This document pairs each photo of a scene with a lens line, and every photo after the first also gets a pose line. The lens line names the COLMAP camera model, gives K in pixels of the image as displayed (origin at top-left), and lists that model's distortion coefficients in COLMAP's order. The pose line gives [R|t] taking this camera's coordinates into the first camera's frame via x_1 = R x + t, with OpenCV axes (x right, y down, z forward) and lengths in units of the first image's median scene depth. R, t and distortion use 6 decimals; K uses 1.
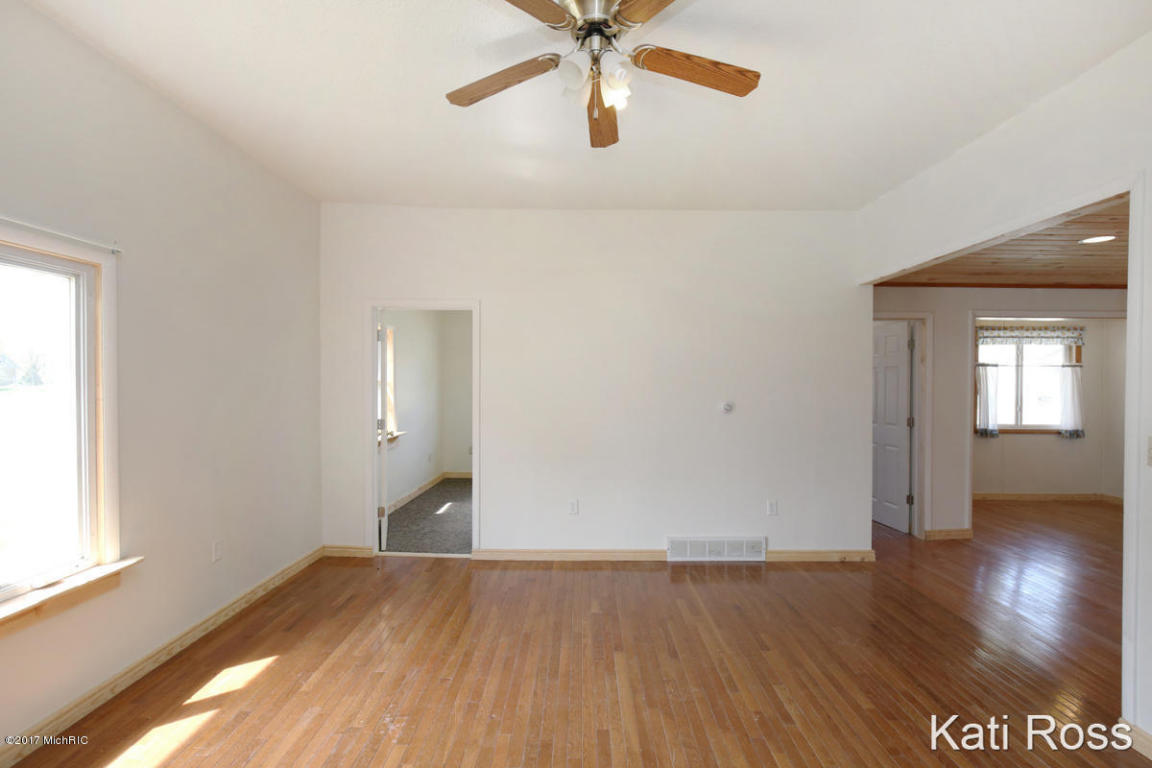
lens RADIAL K [[535.3, 0, 578.5], [0, 535.3, 372.4], [0, 0, 1]] dist [-0.001405, -0.000466]
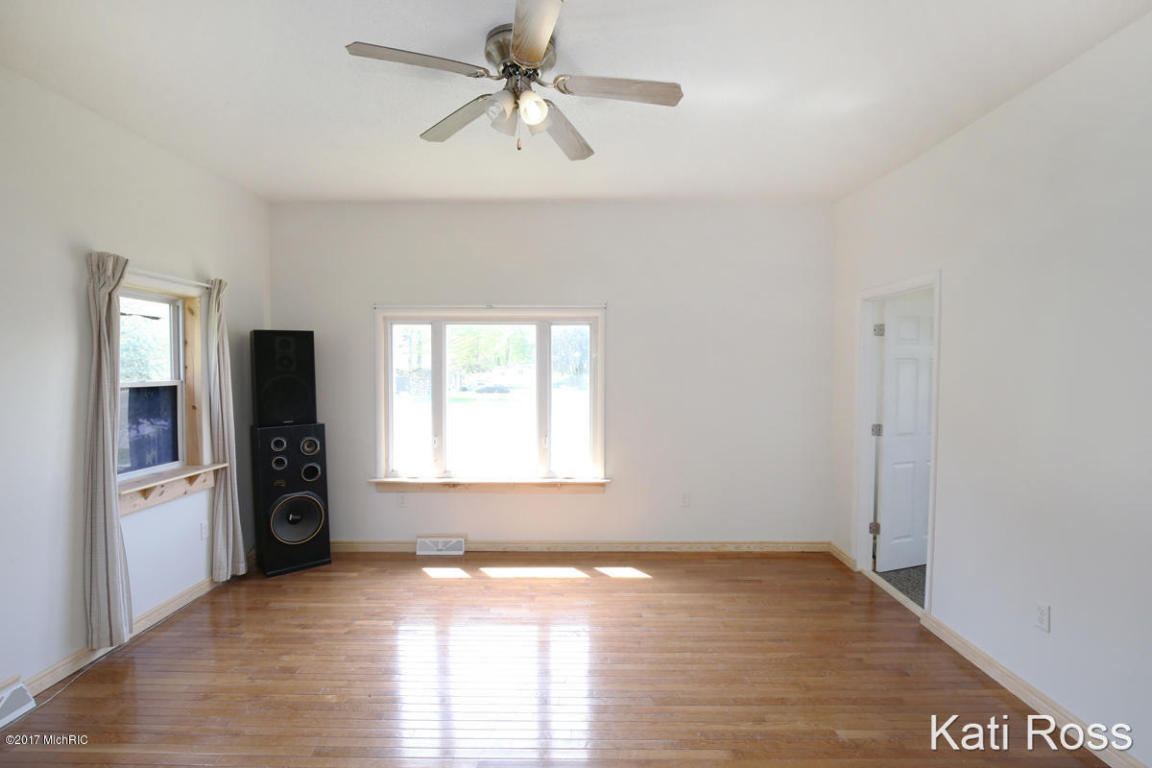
lens RADIAL K [[540.1, 0, 577.9], [0, 540.1, 400.1], [0, 0, 1]] dist [-0.000806, -0.000220]
pose [[-0.024878, 0.046920, -0.998589, 0.734967], [0.018399, 0.998750, 0.046469, 0.000006], [0.999521, -0.017217, -0.025710, 0.758211]]
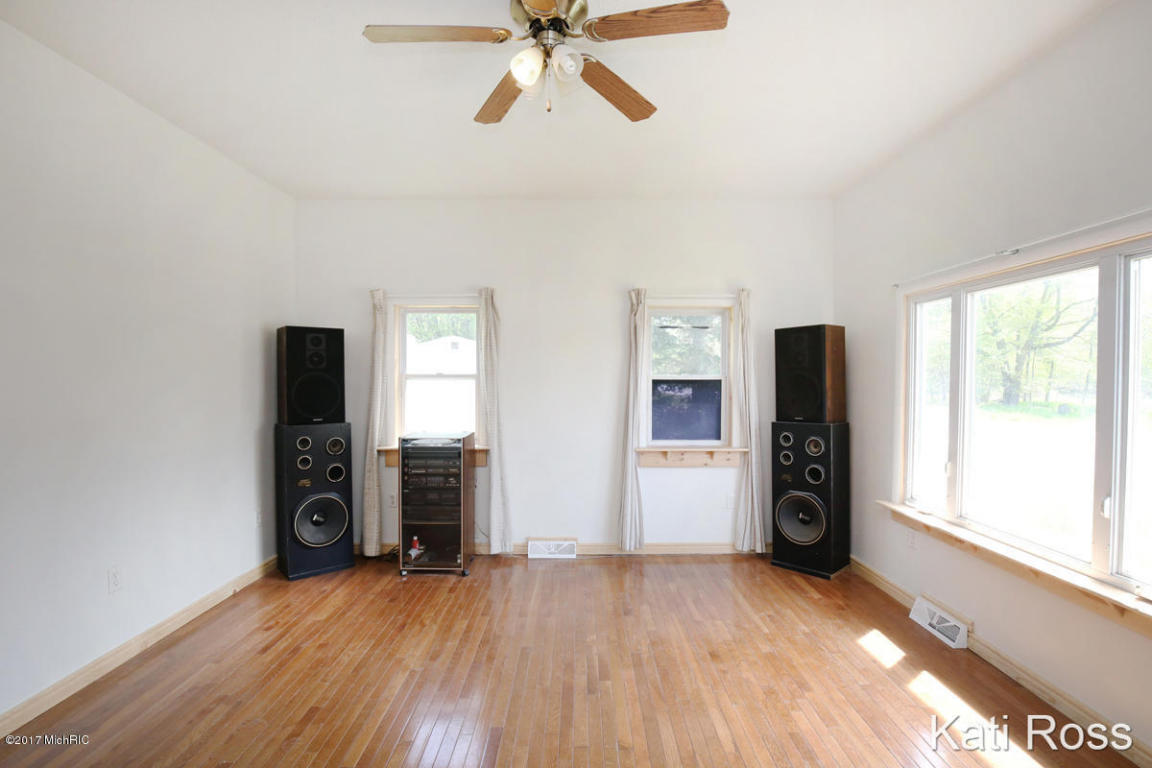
lens RADIAL K [[547.3, 0, 565.2], [0, 547.3, 391.8], [0, 0, 1]] dist [0.017257, 0.000266]
pose [[-0.999866, -0.008707, 0.013881, -0.012219], [-0.008588, 0.999926, 0.008588, 0.029985], [-0.013955, 0.008468, -0.999867, 1.353291]]
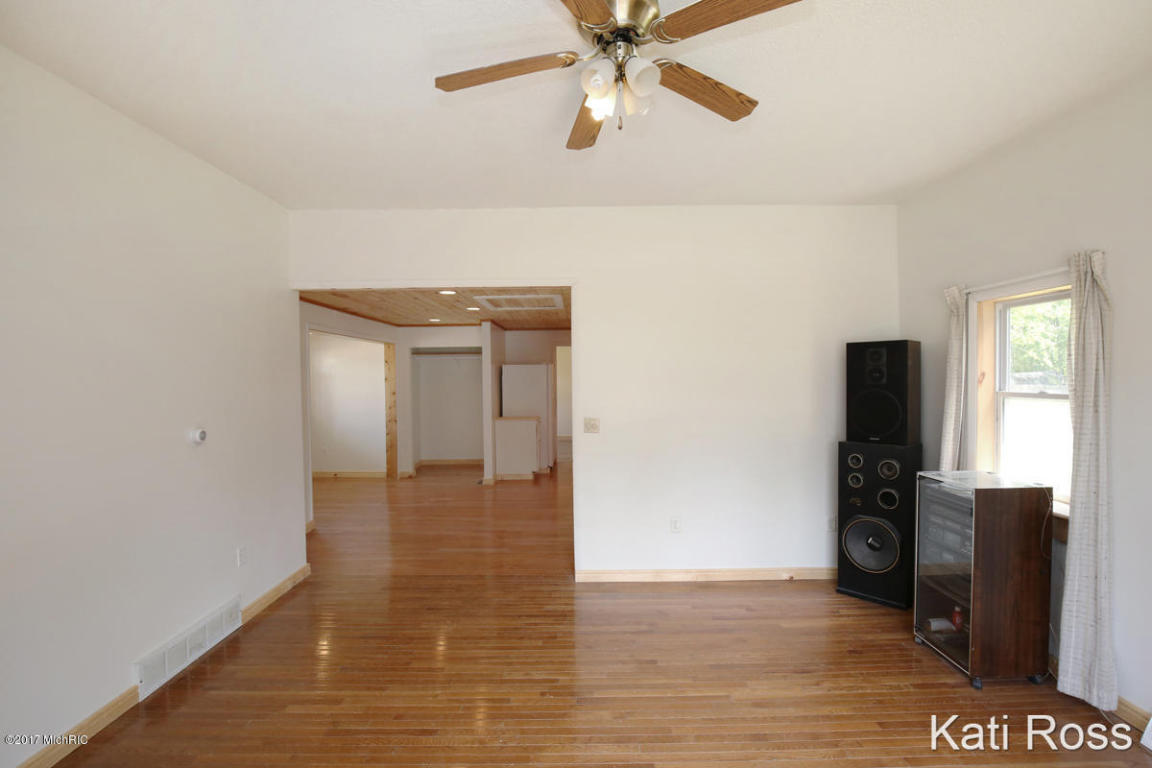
lens RADIAL K [[537.1, 0, 576.0], [0, 537.1, 384.0], [0, 0, 1]] dist [-0.026255, 0.000177]
pose [[-0.011756, -0.023205, 0.999662, -0.597627], [-0.007556, 0.999704, 0.023117, -0.032947], [-0.999902, -0.007282, -0.011928, 0.736564]]
